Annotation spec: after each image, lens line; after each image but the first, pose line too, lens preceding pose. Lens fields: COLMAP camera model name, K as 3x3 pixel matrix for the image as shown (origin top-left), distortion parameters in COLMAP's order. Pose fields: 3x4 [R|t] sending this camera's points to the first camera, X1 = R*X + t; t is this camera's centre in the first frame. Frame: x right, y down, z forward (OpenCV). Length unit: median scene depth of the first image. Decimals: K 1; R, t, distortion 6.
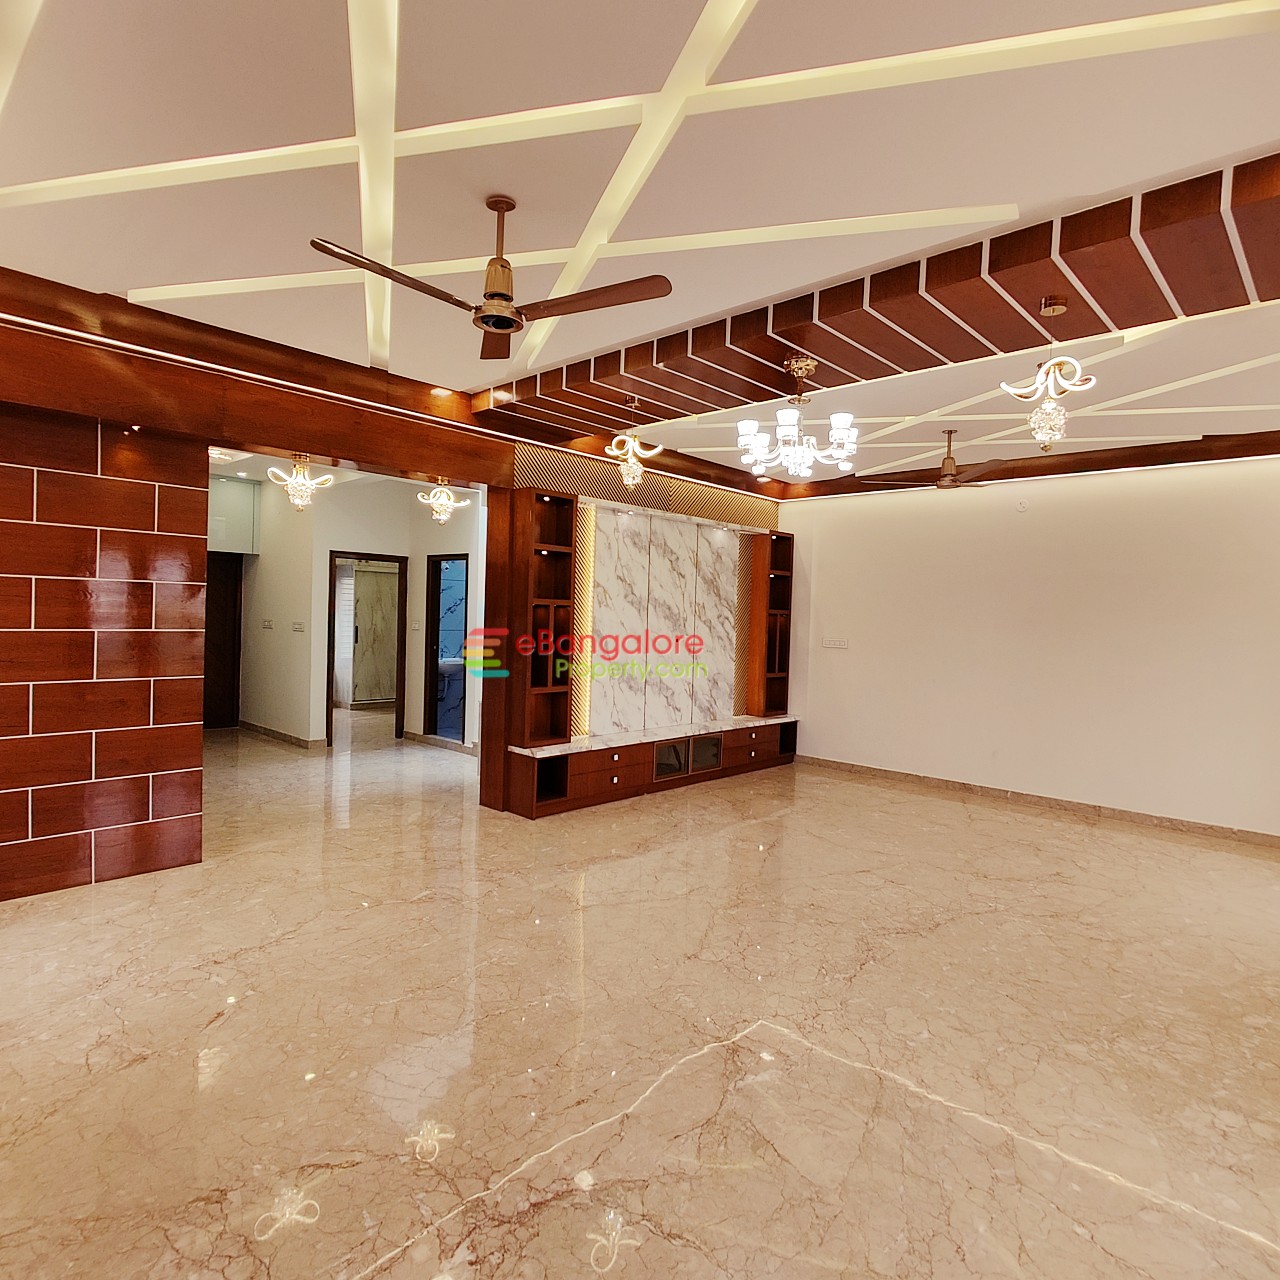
lens RADIAL K [[749.4, 0, 639.3], [0, 749.4, 639.1], [0, 0, 1]] dist [0.001457, 0.003494]
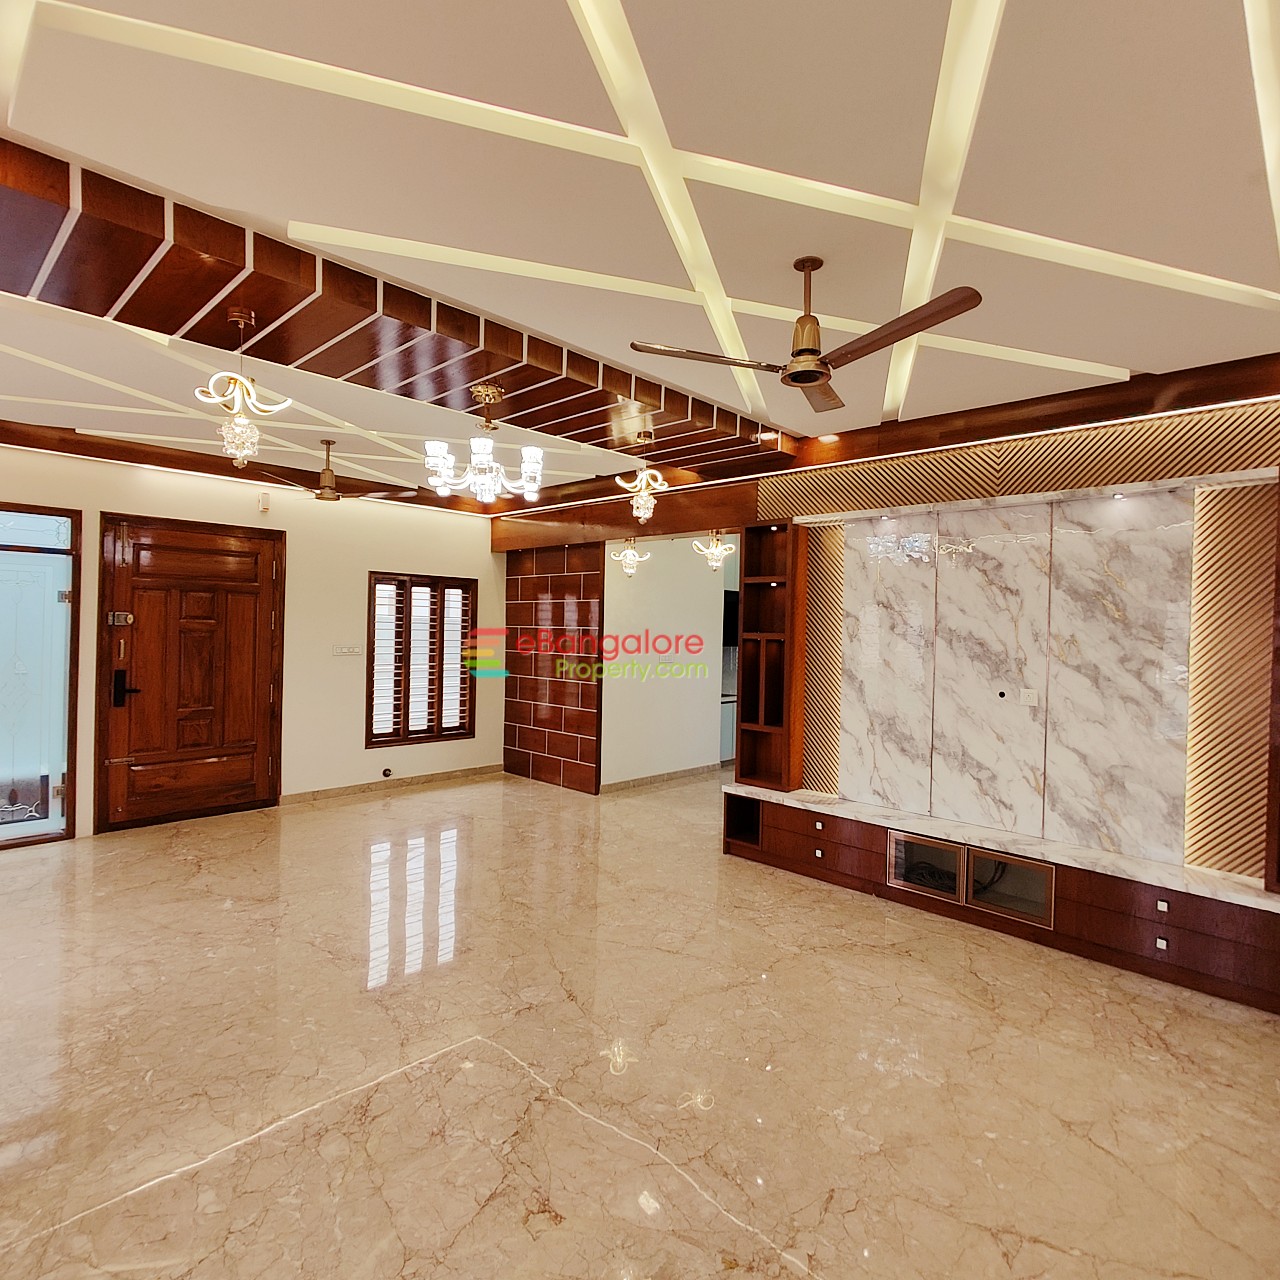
lens RADIAL K [[749.4, 0, 642.4], [0, 749.4, 636.7], [0, 0, 1]] dist [0.001457, 0.003494]
pose [[-0.010014, -0.015604, -0.999828, 0.738947], [-0.051583, 0.998555, -0.015067, -0.023489], [0.998619, 0.051423, -0.010804, 0.755514]]
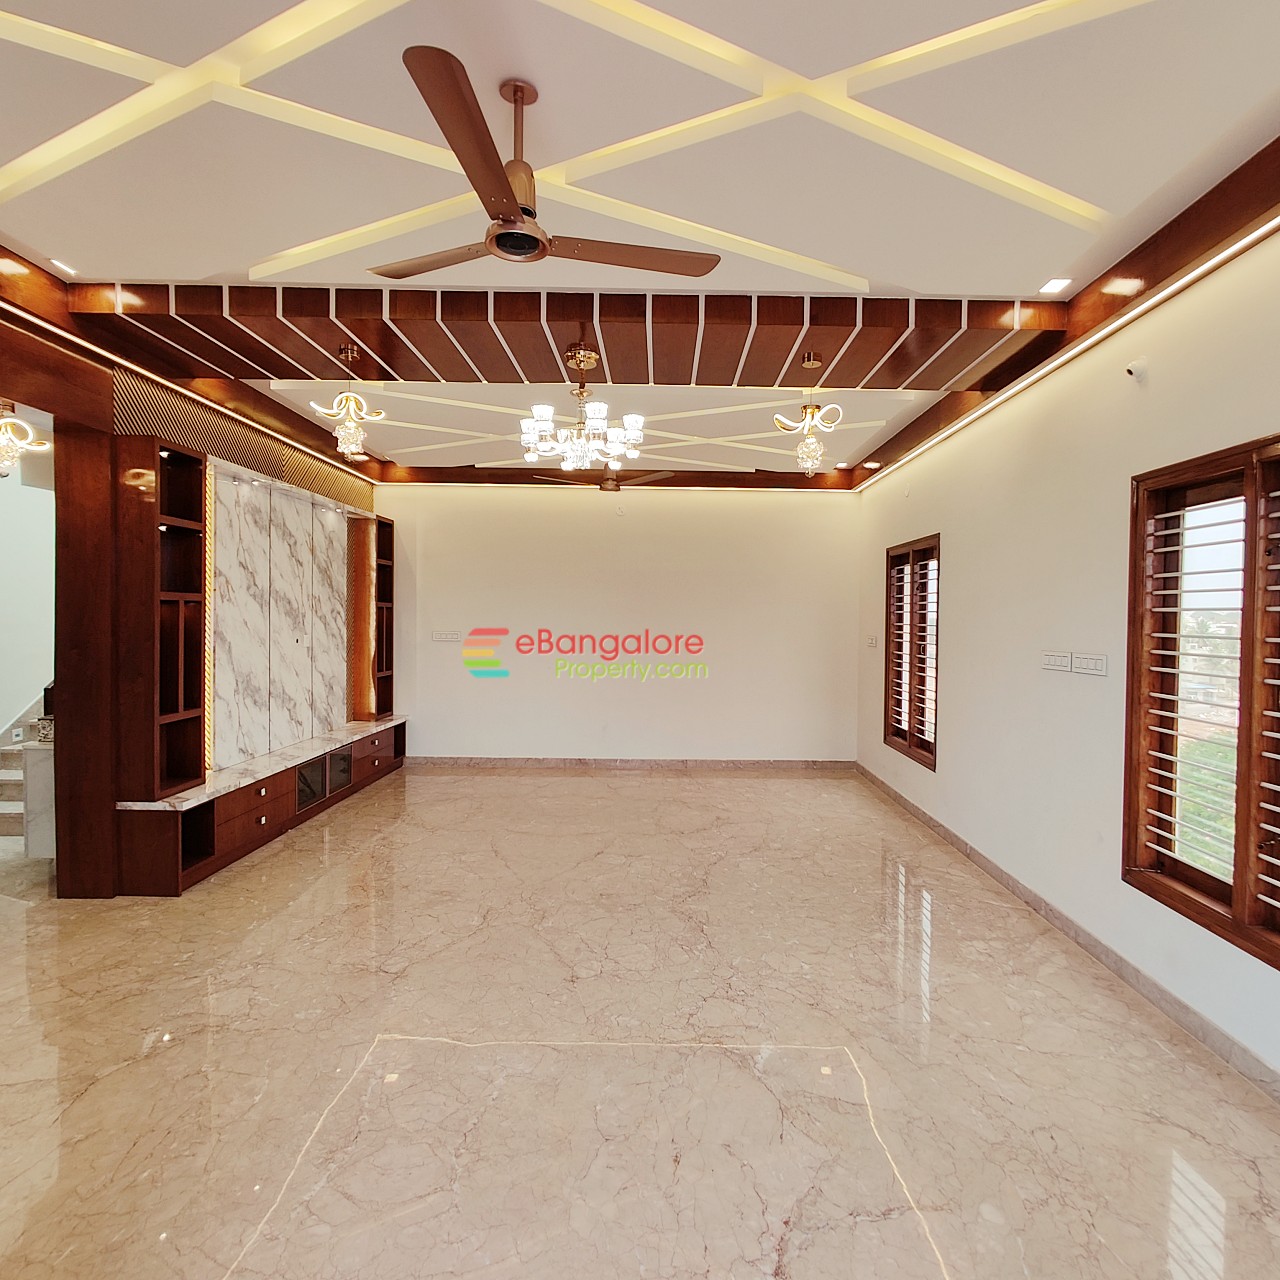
lens RADIAL K [[749.4, 0, 651.6], [0, 749.4, 634.9], [0, 0, 1]] dist [0.001457, 0.003494]
pose [[0.728525, -0.039058, 0.683904, -0.250469], [0.032720, 0.999218, 0.022211, -0.011317], [-0.684237, 0.006196, 0.729234, 0.131524]]
